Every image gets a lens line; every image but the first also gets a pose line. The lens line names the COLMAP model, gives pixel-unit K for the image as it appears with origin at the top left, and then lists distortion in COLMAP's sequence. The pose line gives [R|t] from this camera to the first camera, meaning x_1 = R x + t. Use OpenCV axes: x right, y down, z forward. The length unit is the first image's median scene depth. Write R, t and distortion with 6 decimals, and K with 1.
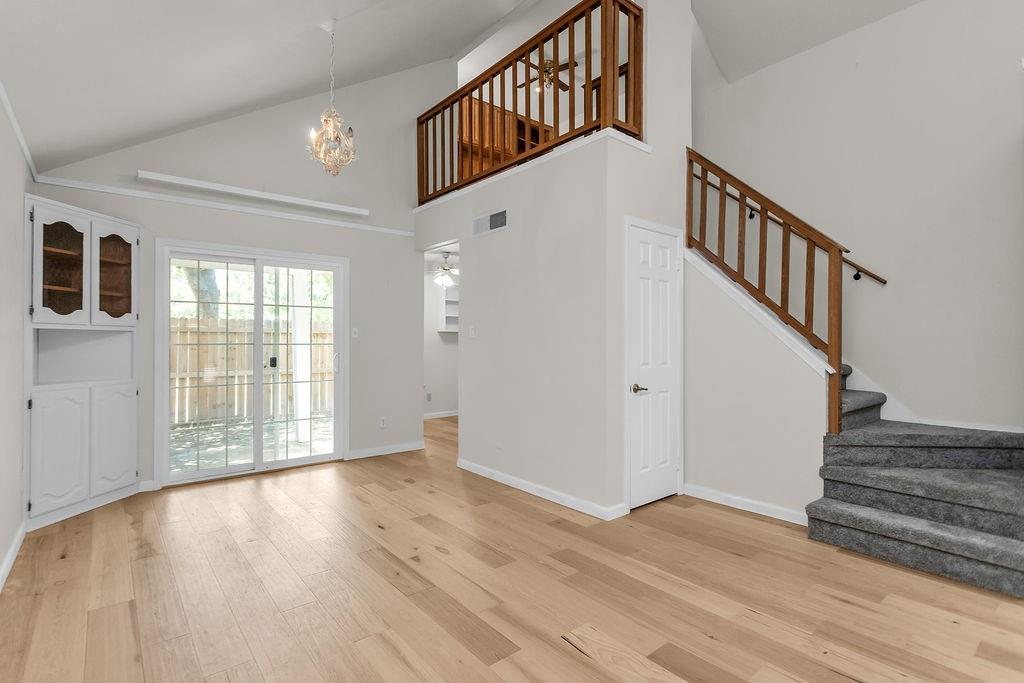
lens RADIAL K [[495.0, 0, 511.4], [0, 495.0, 337.5], [0, 0, 1]] dist [0.002433, 0.001961]
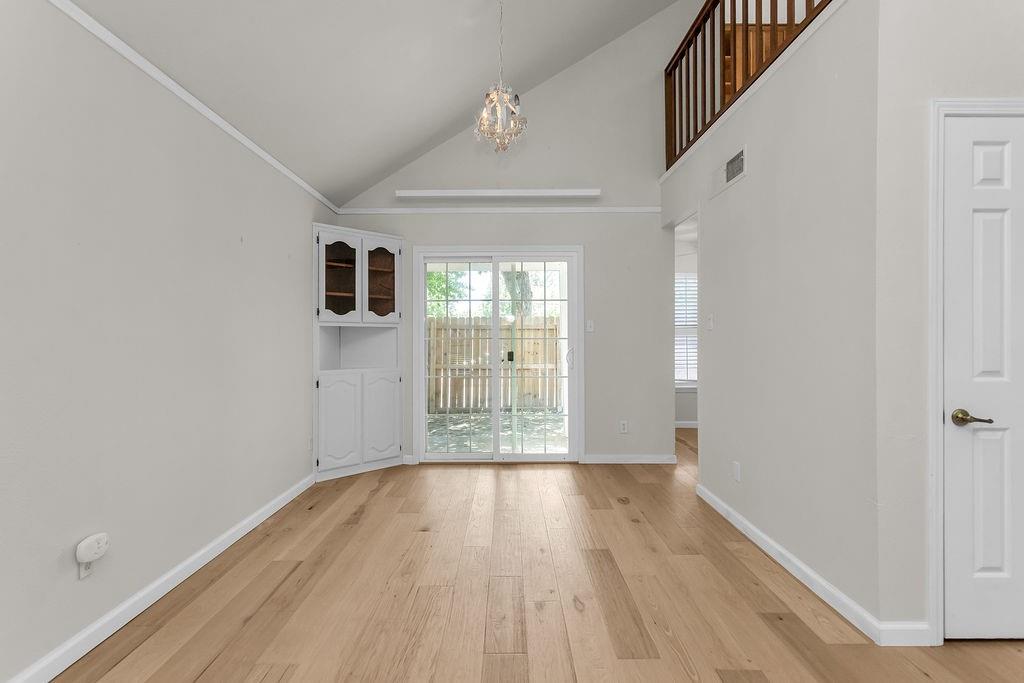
lens RADIAL K [[495.0, 0, 511.7], [0, 495.0, 338.4], [0, 0, 1]] dist [0.002433, 0.001961]
pose [[0.777722, -0.003263, -0.628600, 0.213888], [0.007593, 0.999962, 0.004203, 0.011122], [0.628562, -0.008041, 0.777718, 0.277668]]
